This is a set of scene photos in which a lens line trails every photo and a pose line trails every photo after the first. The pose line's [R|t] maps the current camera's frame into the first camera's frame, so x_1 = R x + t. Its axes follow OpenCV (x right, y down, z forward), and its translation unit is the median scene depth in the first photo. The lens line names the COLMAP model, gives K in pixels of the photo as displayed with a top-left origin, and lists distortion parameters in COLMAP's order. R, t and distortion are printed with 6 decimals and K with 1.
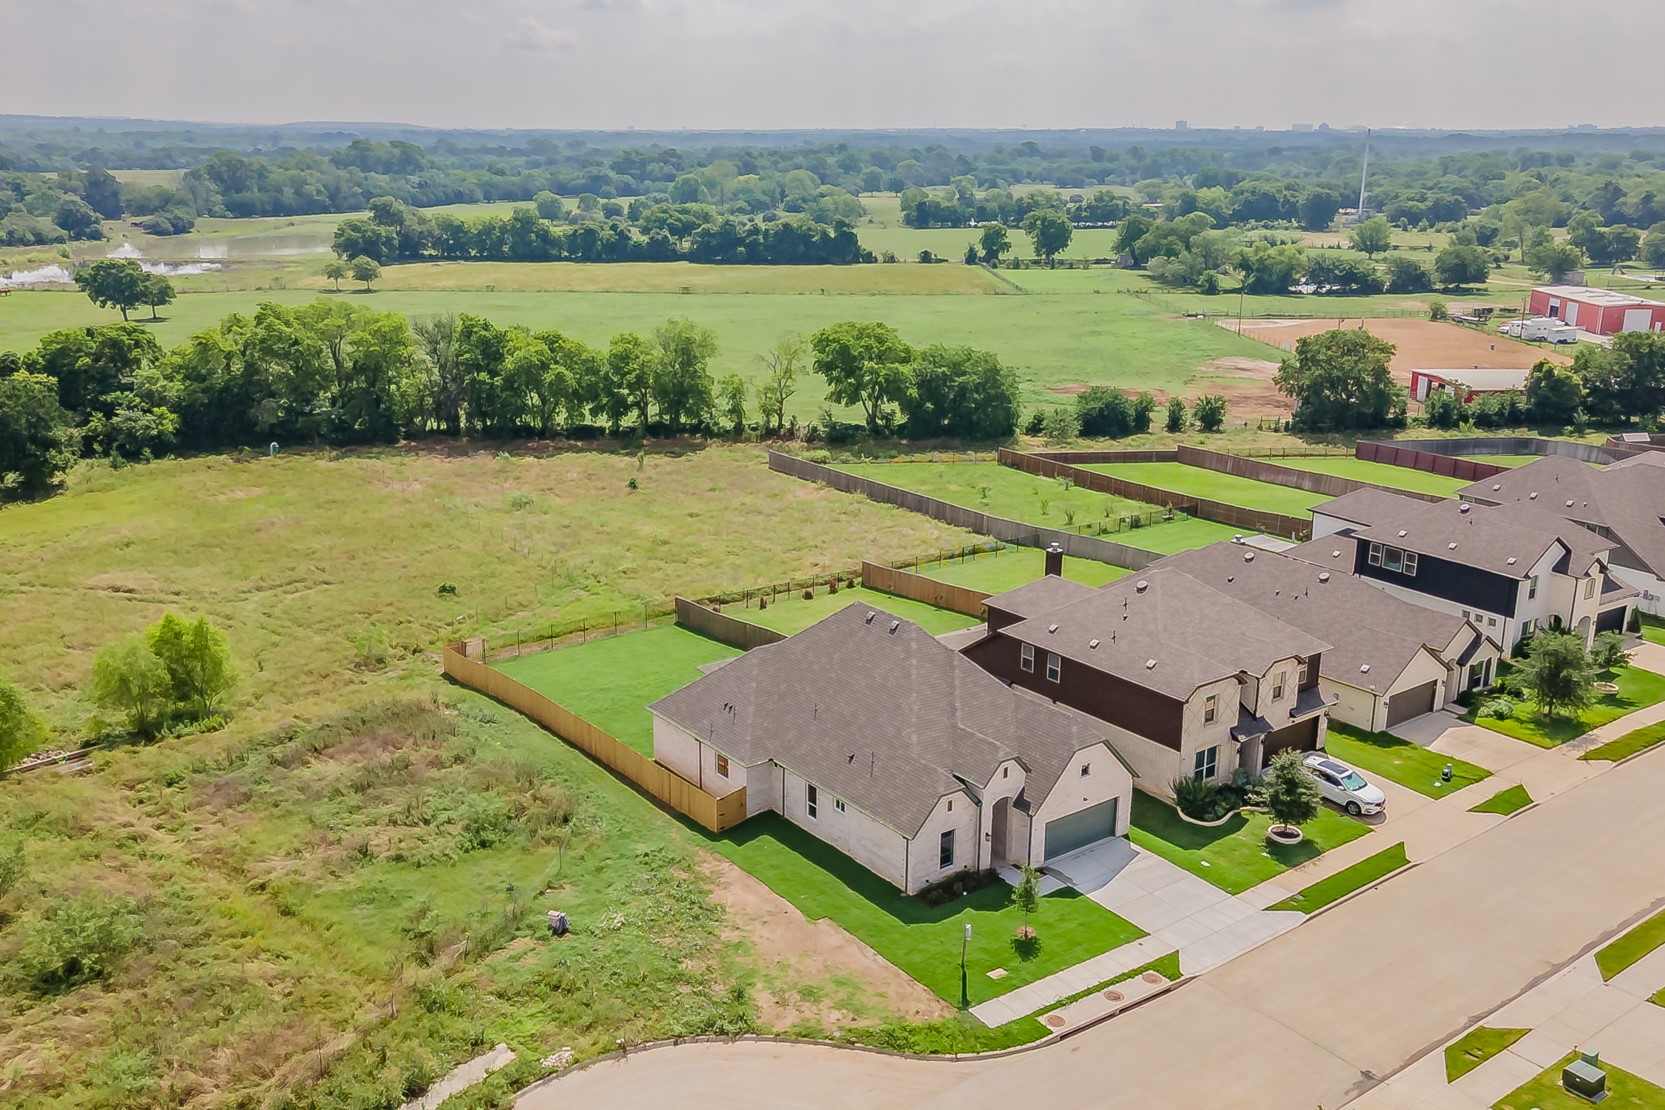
lens RADIAL K [[1464.9, 0, 794.7], [0, 1464.9, 553.1], [0, 0, 1]] dist [0.052155, 0.004039]
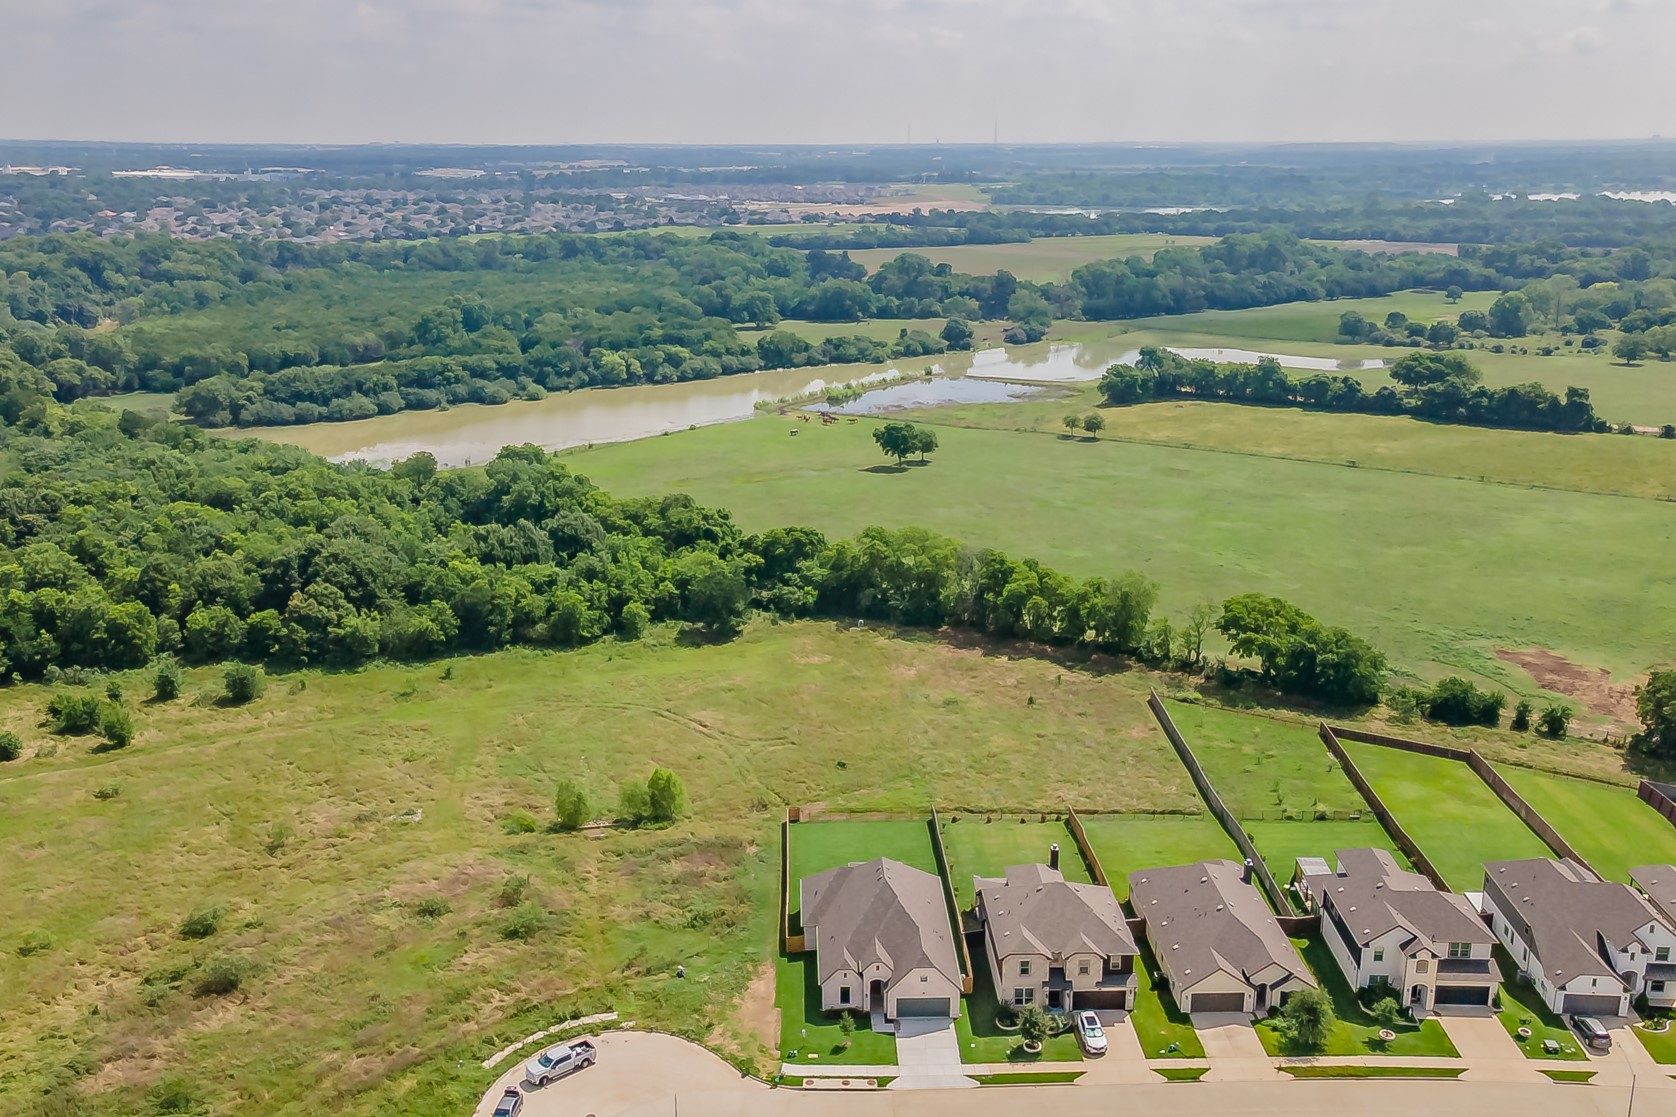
lens RADIAL K [[1435.4, 0, 825.2], [0, 1435.4, 534.0], [0, 0, 1]] dist [0.043906, 0.001454]
pose [[0.814586, 0.137409, -0.563532, 0.892519], [-0.144380, 0.988990, 0.032450, -0.396314], [0.561786, 0.054929, 0.825457, -0.578630]]
